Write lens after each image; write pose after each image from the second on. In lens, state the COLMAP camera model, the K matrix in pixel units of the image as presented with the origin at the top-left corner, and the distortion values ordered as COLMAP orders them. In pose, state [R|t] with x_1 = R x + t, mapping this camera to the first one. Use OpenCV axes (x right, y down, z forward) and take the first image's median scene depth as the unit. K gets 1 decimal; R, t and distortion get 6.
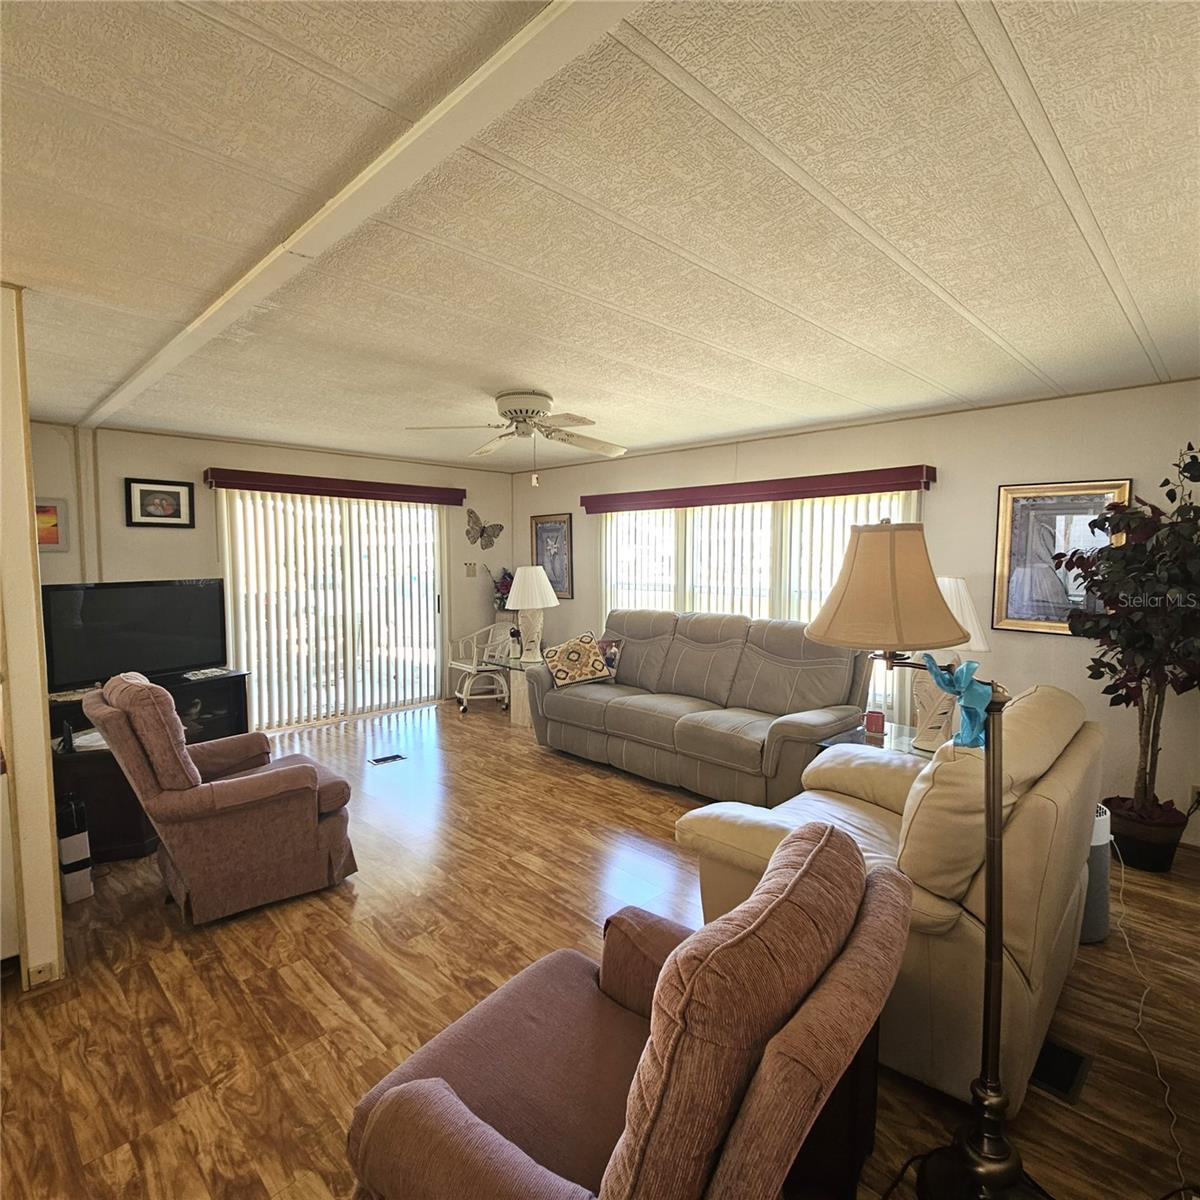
lens RADIAL K [[648.2, 0, 599.2], [0, 648.2, 592.7], [0, 0, 1]] dist [0.011950, -0.006234]
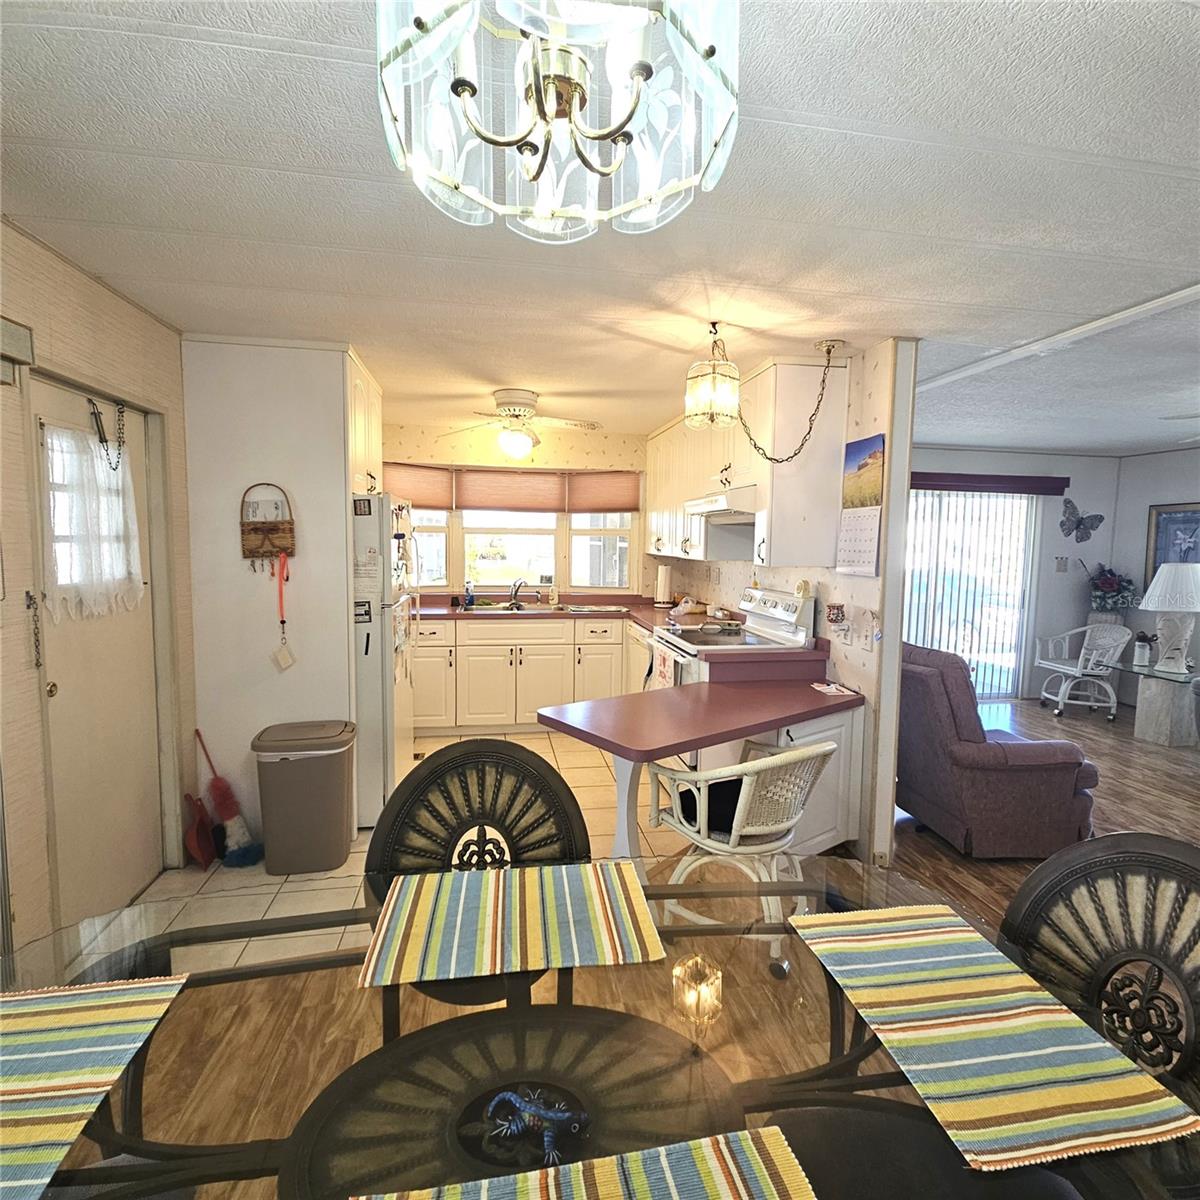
lens RADIAL K [[648.2, 0, 602.1], [0, 648.2, 601.2], [0, 0, 1]] dist [0.011950, -0.006234]
pose [[0.818895, 0.072332, -0.569367, -0.224853], [-0.054421, 0.997343, 0.048431, 0.008661], [0.571357, -0.008675, 0.820655, -0.153741]]
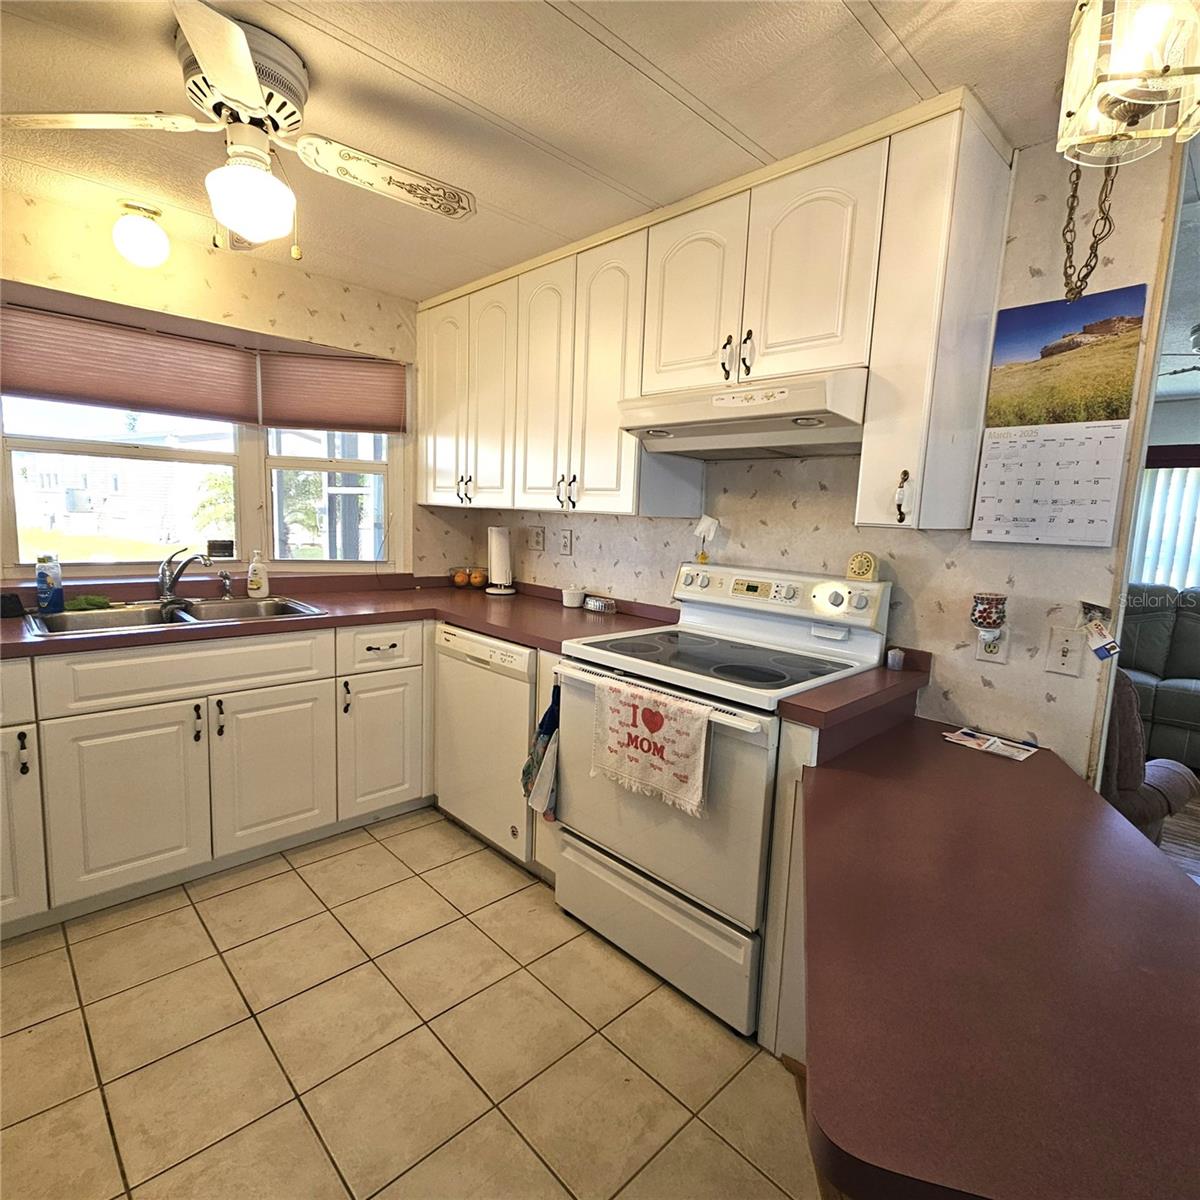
lens RADIAL K [[648.2, 0, 598.6], [0, 648.2, 596.5], [0, 0, 1]] dist [0.011950, -0.006234]
pose [[0.998710, 0.050111, -0.008250, -0.548395], [-0.049436, 0.996456, 0.068050, 0.015682], [0.011631, -0.067555, 0.997648, 0.085997]]
